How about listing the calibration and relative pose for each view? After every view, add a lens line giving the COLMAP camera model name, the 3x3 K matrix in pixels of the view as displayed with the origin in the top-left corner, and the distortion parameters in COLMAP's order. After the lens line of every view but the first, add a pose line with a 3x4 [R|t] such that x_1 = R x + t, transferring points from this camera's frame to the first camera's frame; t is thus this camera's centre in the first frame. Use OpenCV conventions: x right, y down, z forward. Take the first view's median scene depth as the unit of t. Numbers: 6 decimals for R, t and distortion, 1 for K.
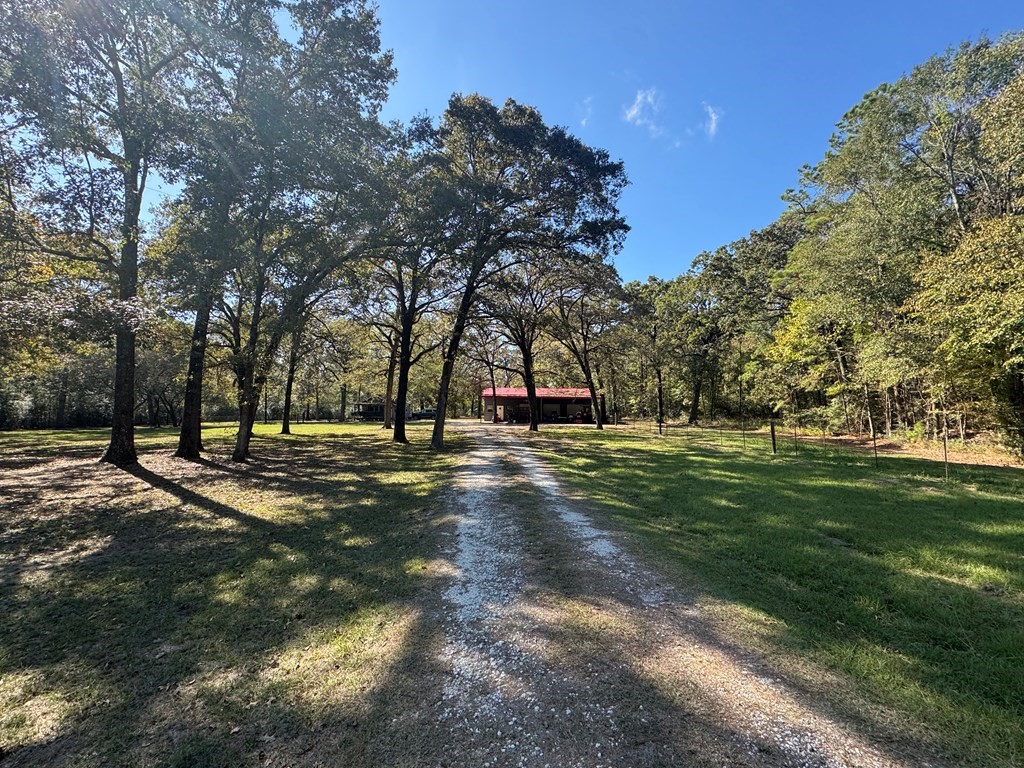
lens RADIAL K [[420.1, 0, 510.4], [0, 420.1, 385.2], [0, 0, 1]] dist [-0.002466, 0.000701]
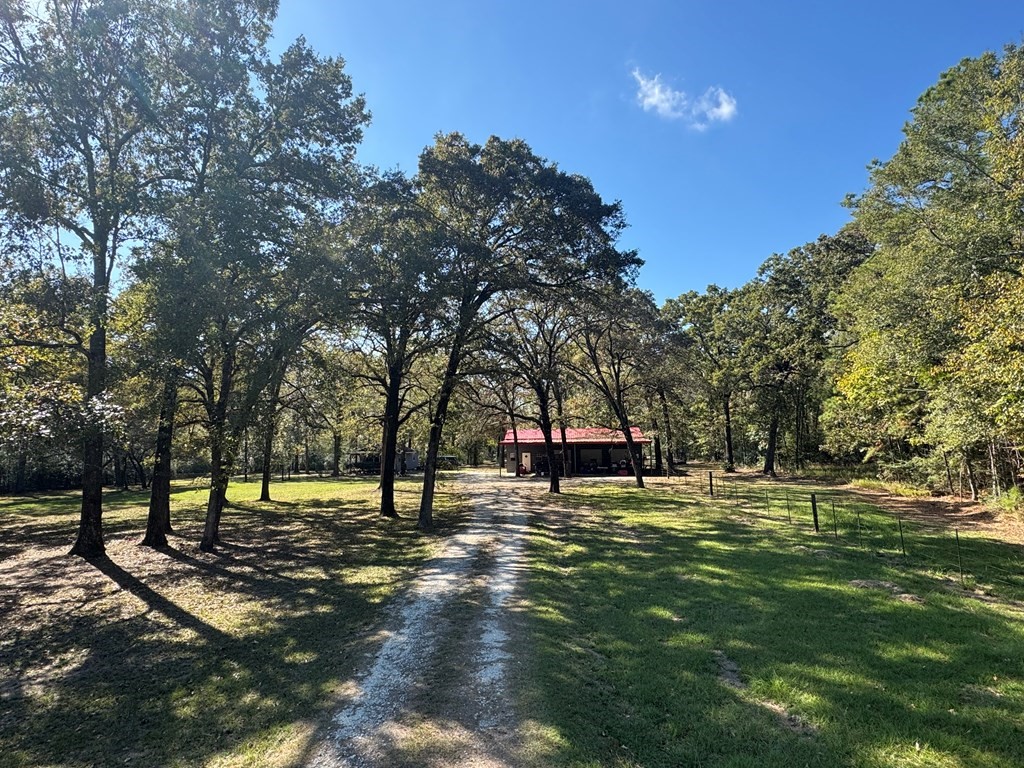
lens RADIAL K [[556.6, 0, 517.4], [0, 556.6, 381.8], [0, 0, 1]] dist [-0.001497, -0.000015]
pose [[0.995883, -0.033480, -0.084240, 0.192027], [0.029739, 0.998531, -0.045286, -0.143416], [0.085632, 0.042595, 0.995416, -0.229759]]
